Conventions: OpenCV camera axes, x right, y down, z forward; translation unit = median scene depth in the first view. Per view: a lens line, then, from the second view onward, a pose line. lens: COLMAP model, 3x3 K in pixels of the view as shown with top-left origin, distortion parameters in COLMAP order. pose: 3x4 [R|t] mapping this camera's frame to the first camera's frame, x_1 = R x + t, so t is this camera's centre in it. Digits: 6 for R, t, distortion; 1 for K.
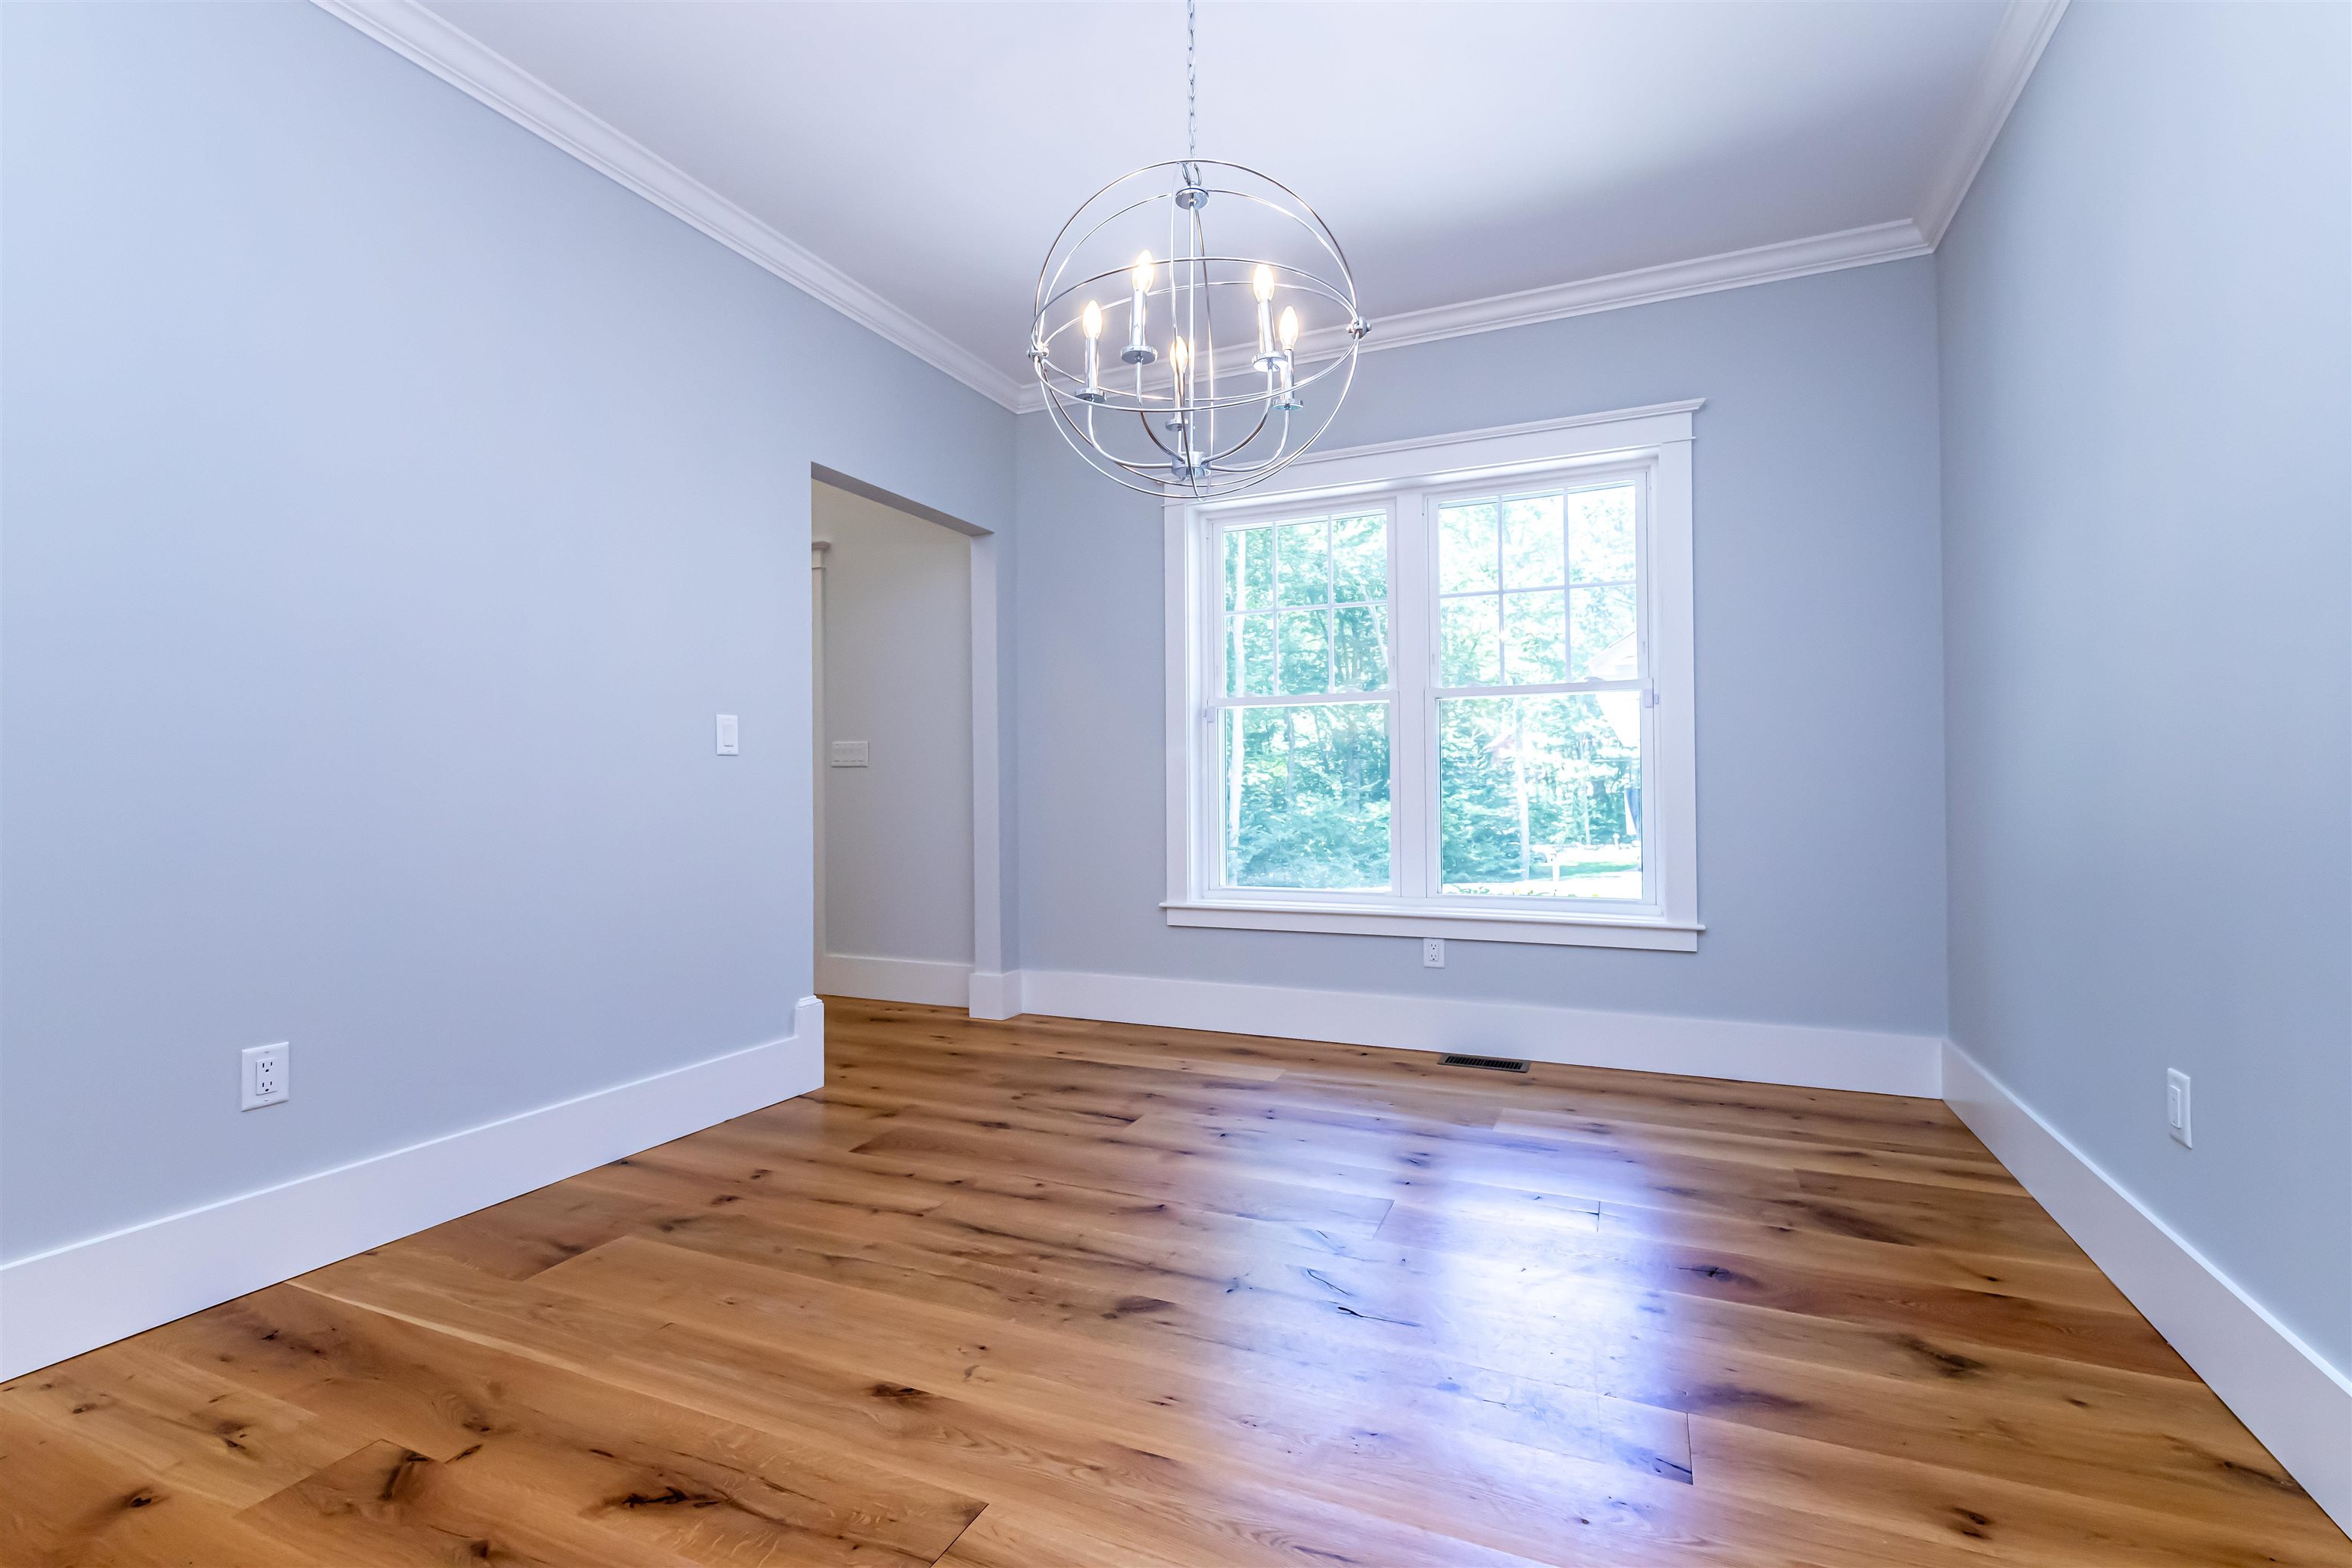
lens RADIAL K [[1029.6, 0, 1176.9], [0, 1029.6, 798.7], [0, 0, 1]] dist [0.001040, 0.000090]
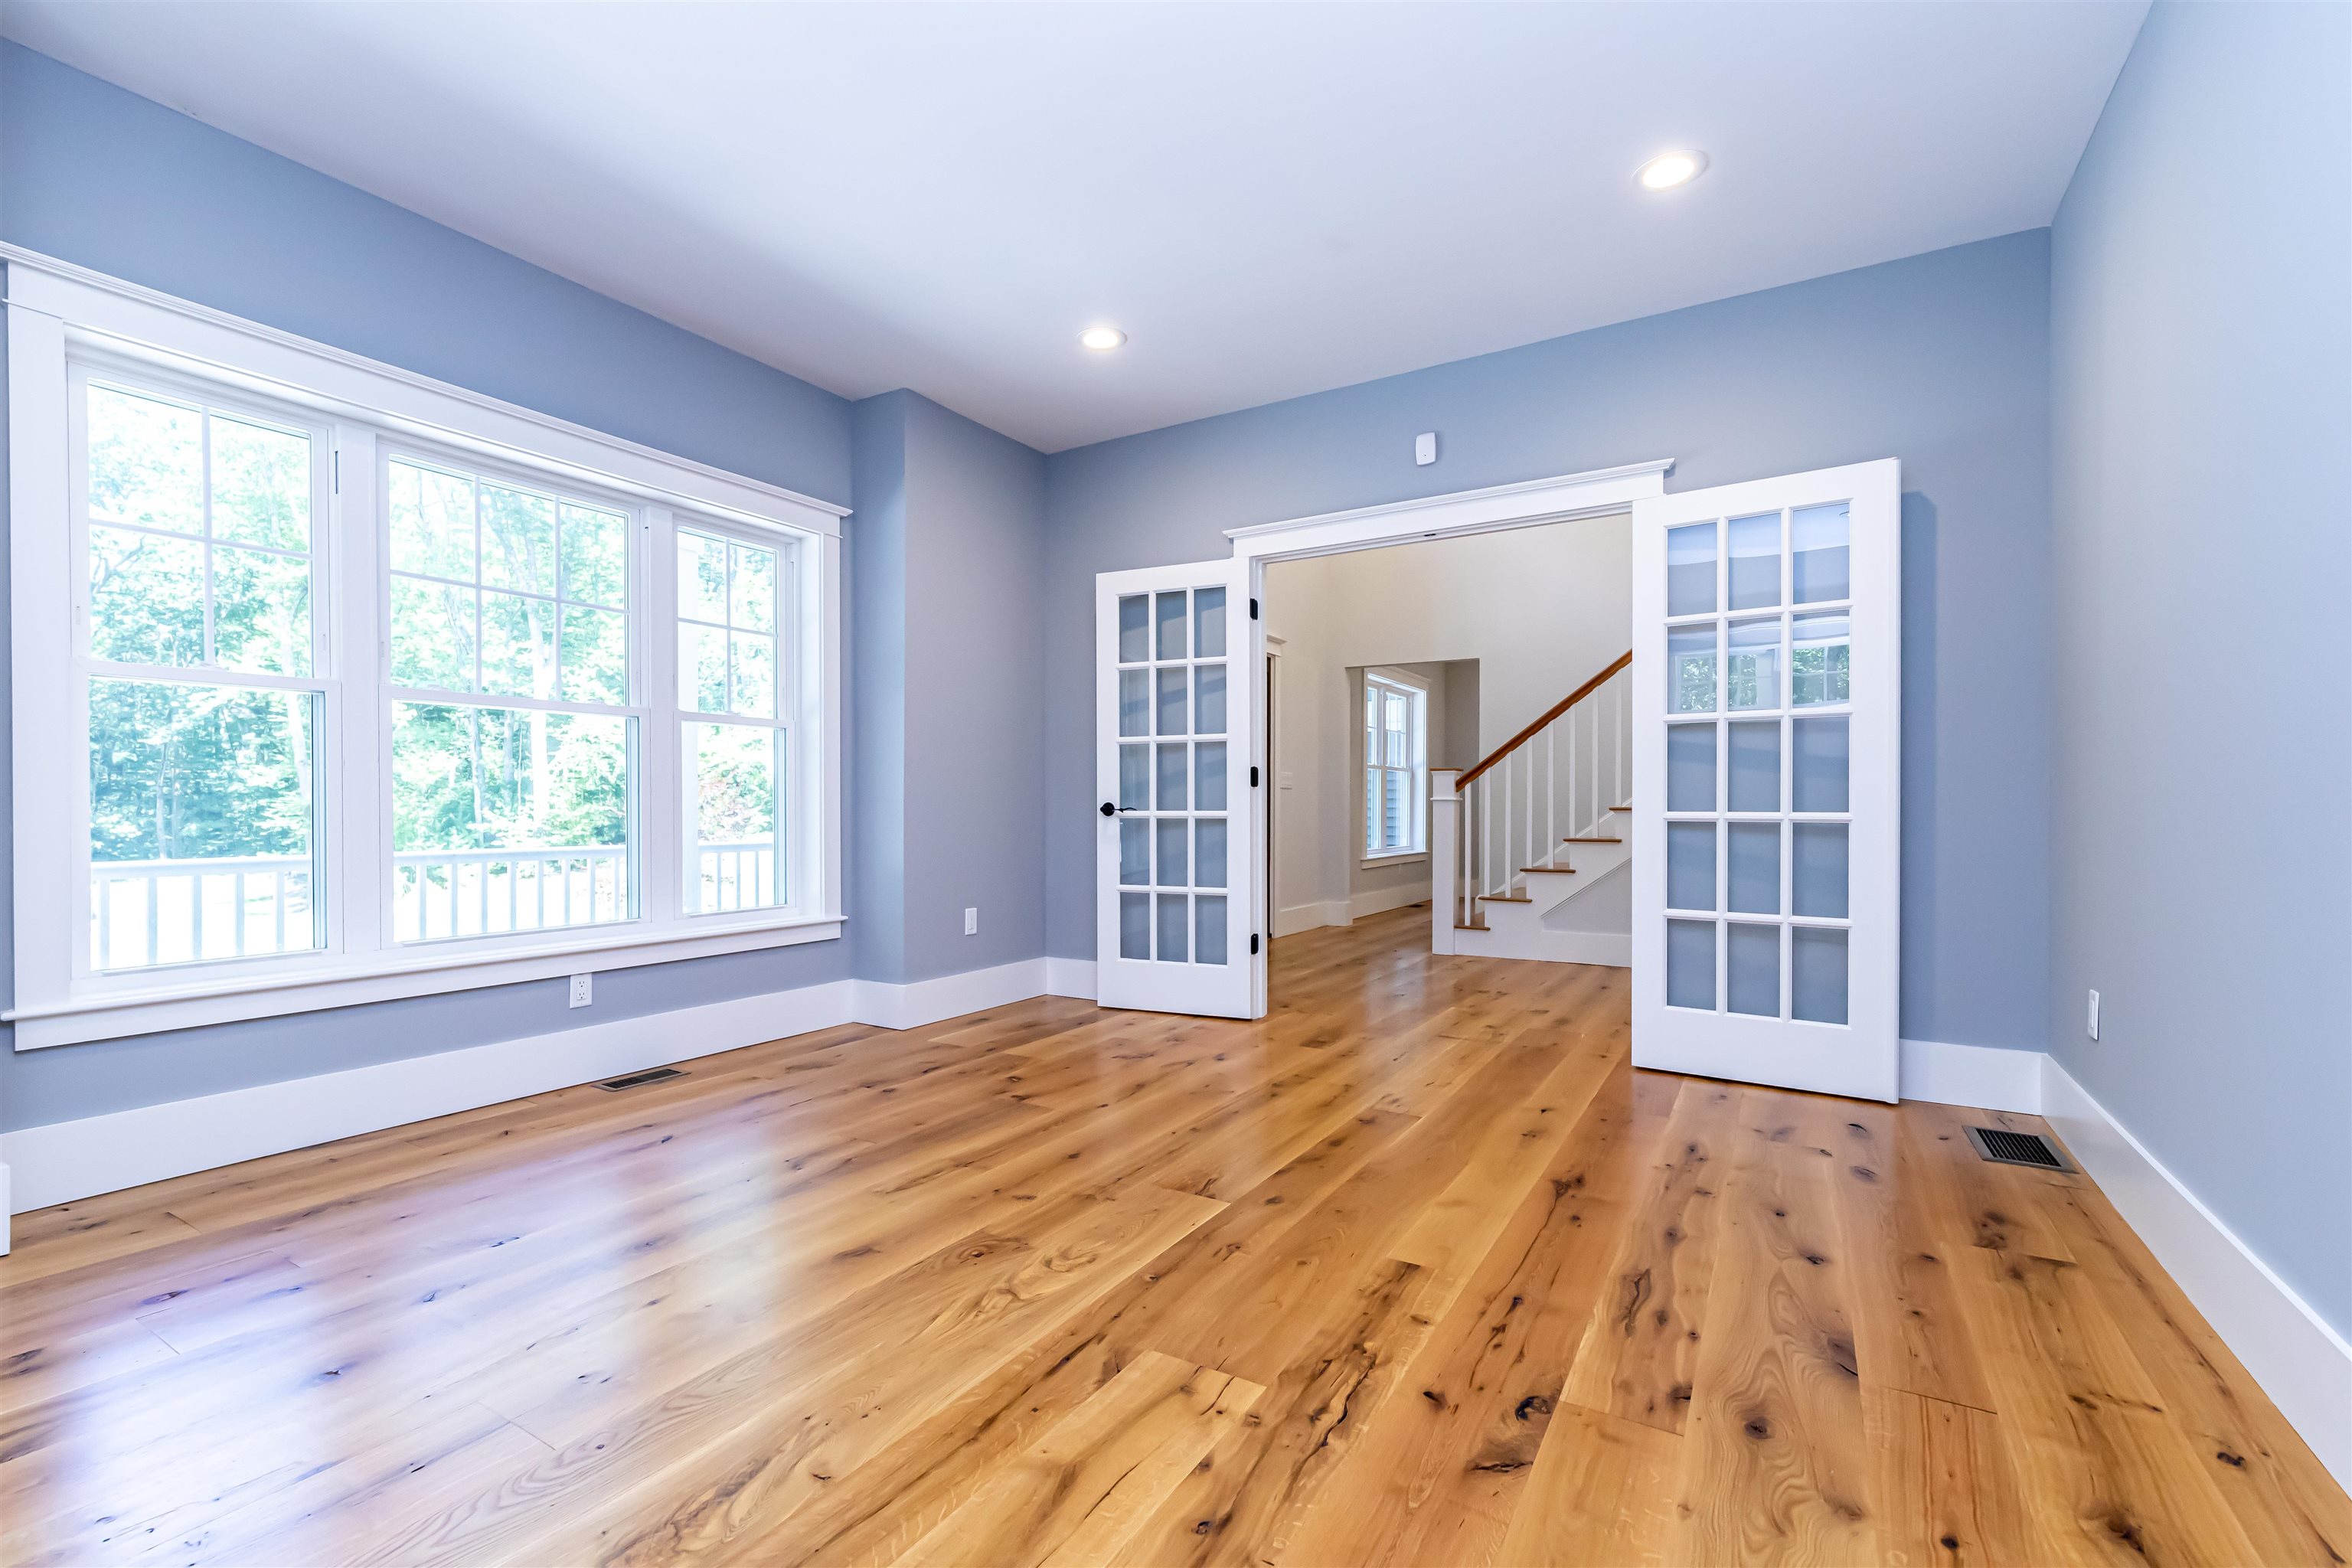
lens RADIAL K [[1029.6, 0, 1176.9], [0, 1029.6, 798.7], [0, 0, 1]] dist [0.001040, 0.000090]
pose [[0.135367, 0.013809, 0.990699, -0.701484], [0.015857, 0.999745, -0.016102, 0.001731], [-0.990669, 0.017890, 0.135114, 0.407696]]
